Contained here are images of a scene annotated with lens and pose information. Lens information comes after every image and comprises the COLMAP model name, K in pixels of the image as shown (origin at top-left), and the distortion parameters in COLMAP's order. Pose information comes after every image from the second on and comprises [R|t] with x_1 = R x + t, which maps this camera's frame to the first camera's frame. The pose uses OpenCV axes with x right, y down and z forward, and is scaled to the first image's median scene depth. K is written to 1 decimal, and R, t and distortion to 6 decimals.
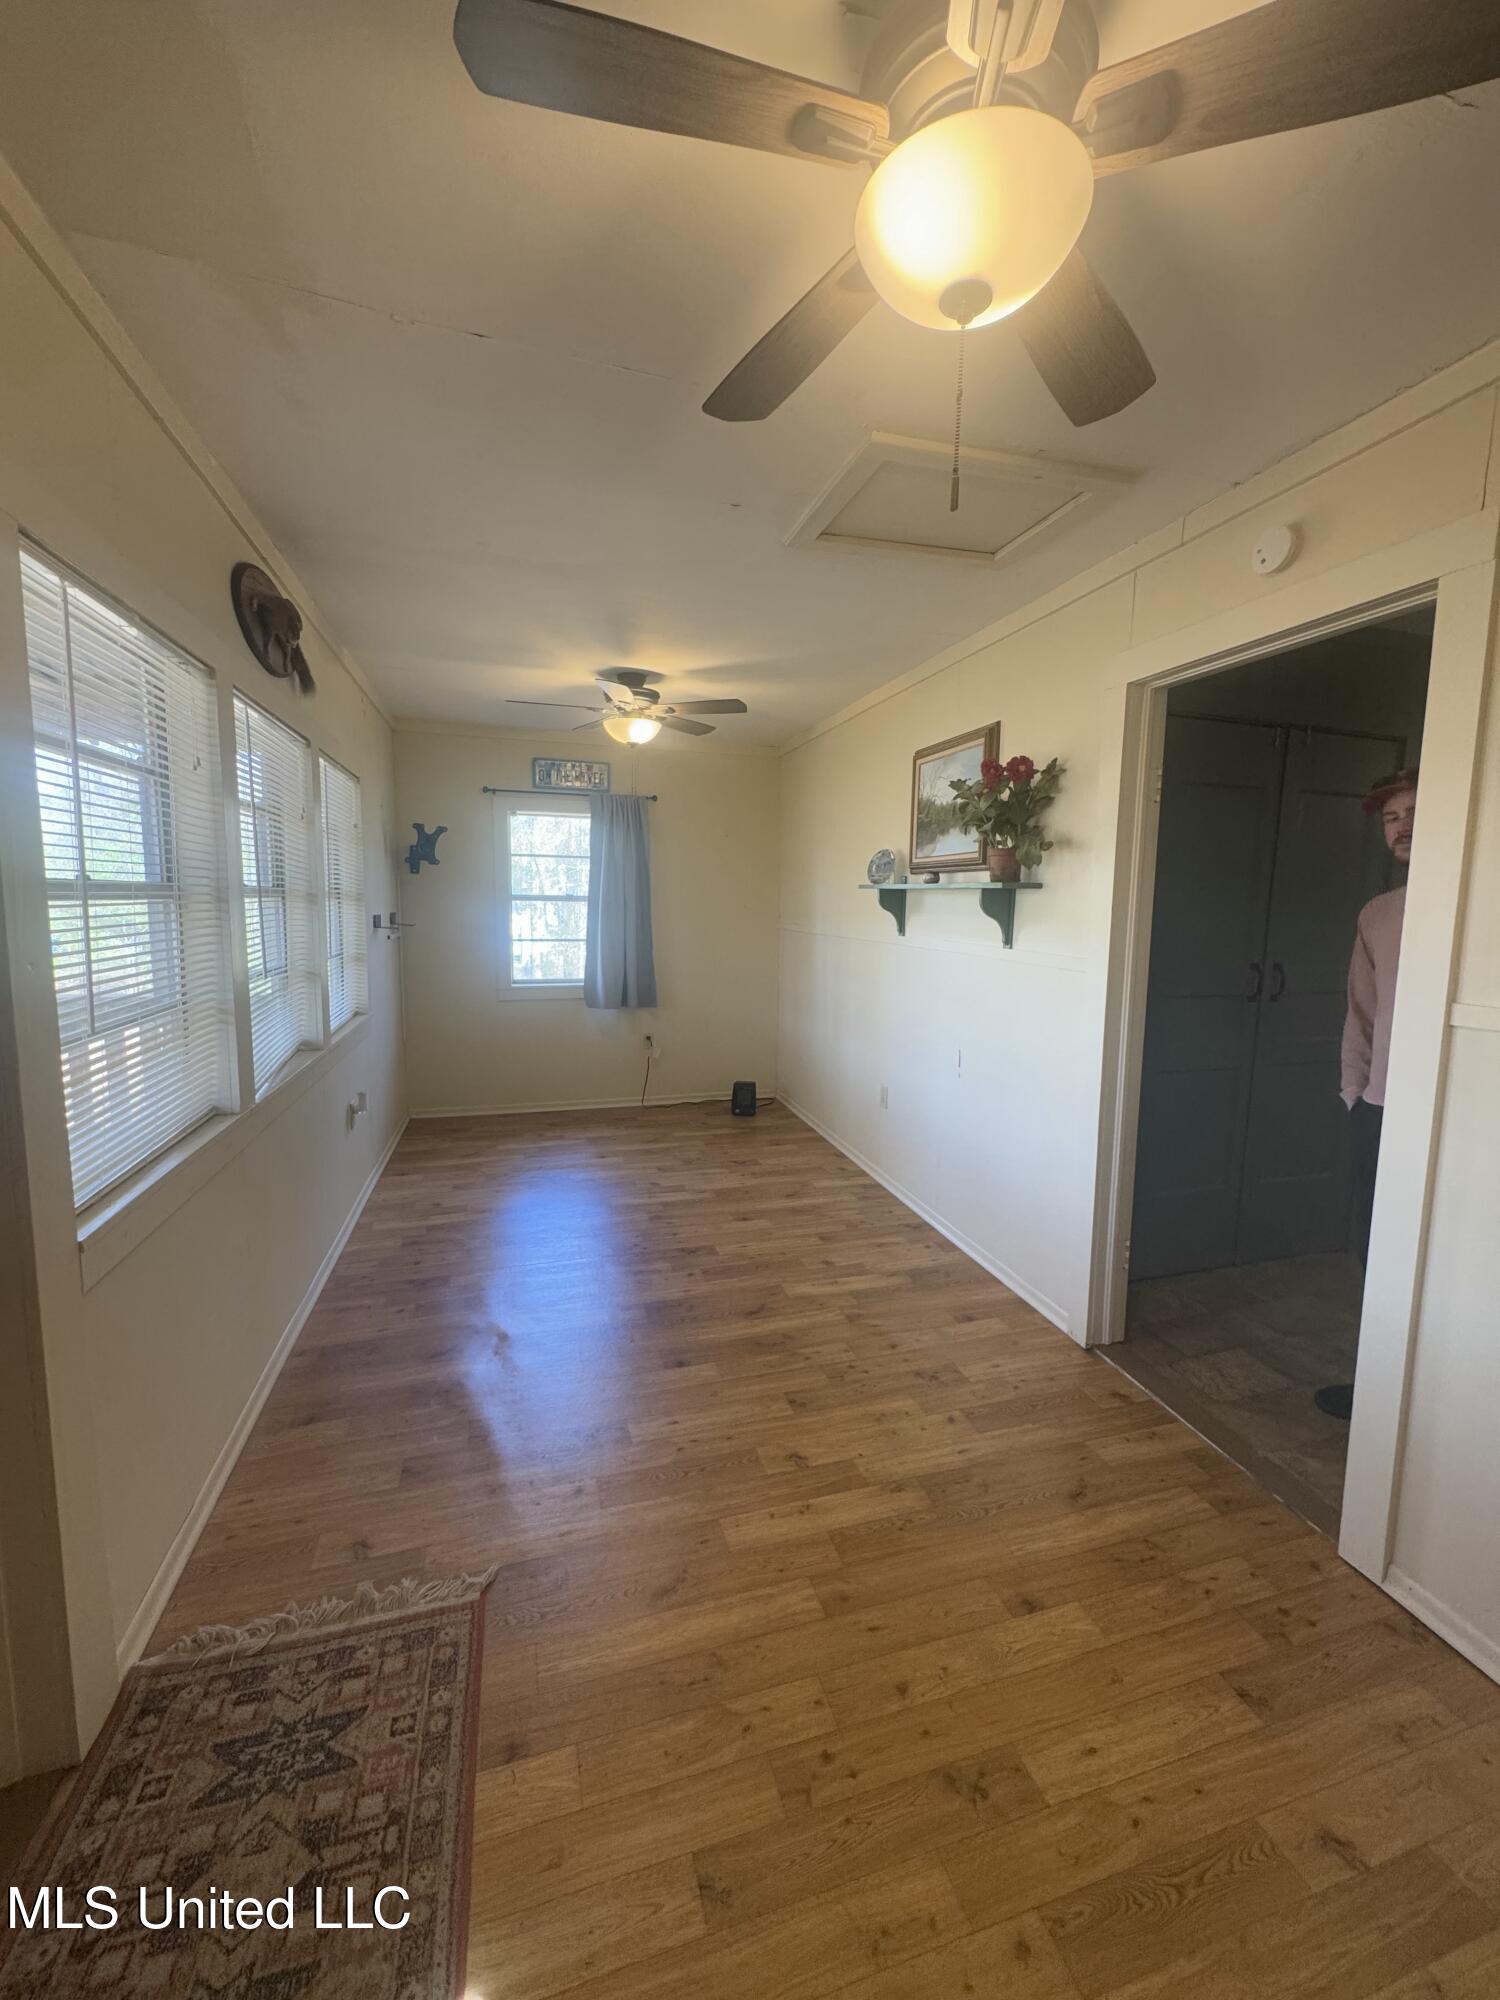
lens RADIAL K [[796.2, 0, 753.3], [0, 796.2, 997.6], [0, 0, 1]] dist [-0.003723, 0.001059]
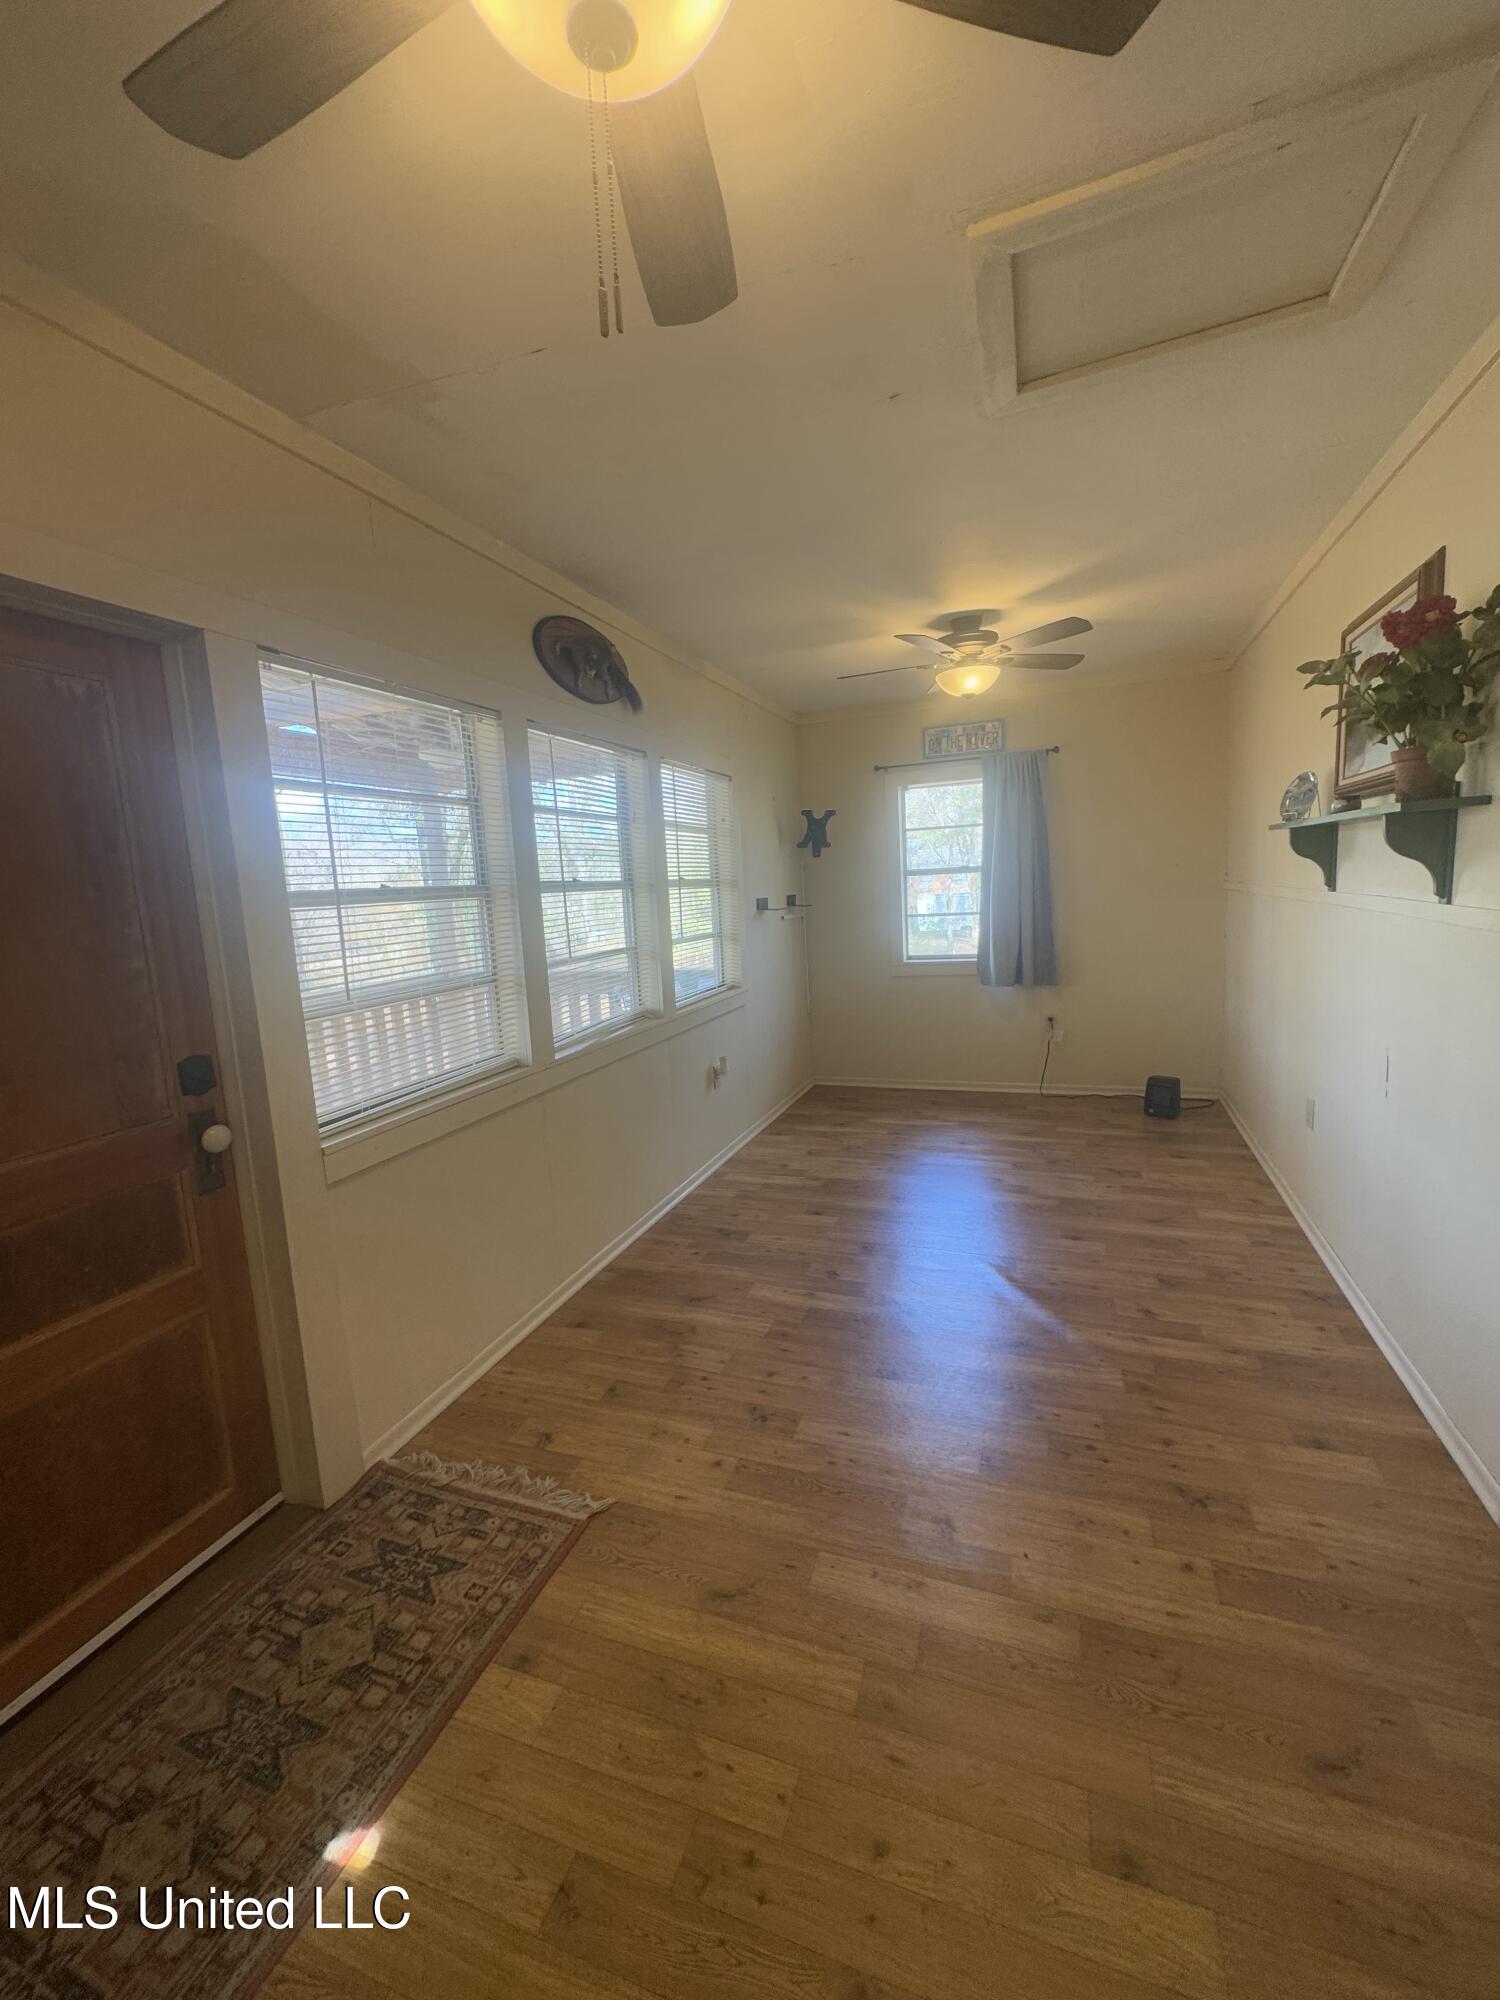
lens RADIAL K [[796.2, 0, 751.0], [0, 796.2, 997.3], [0, 0, 1]] dist [-0.003723, 0.001059]
pose [[0.796798, 0.024594, -0.603745, 0.258503], [-0.005211, 0.999414, 0.033835, -0.004987], [0.604223, -0.023814, 0.796460, 0.146255]]
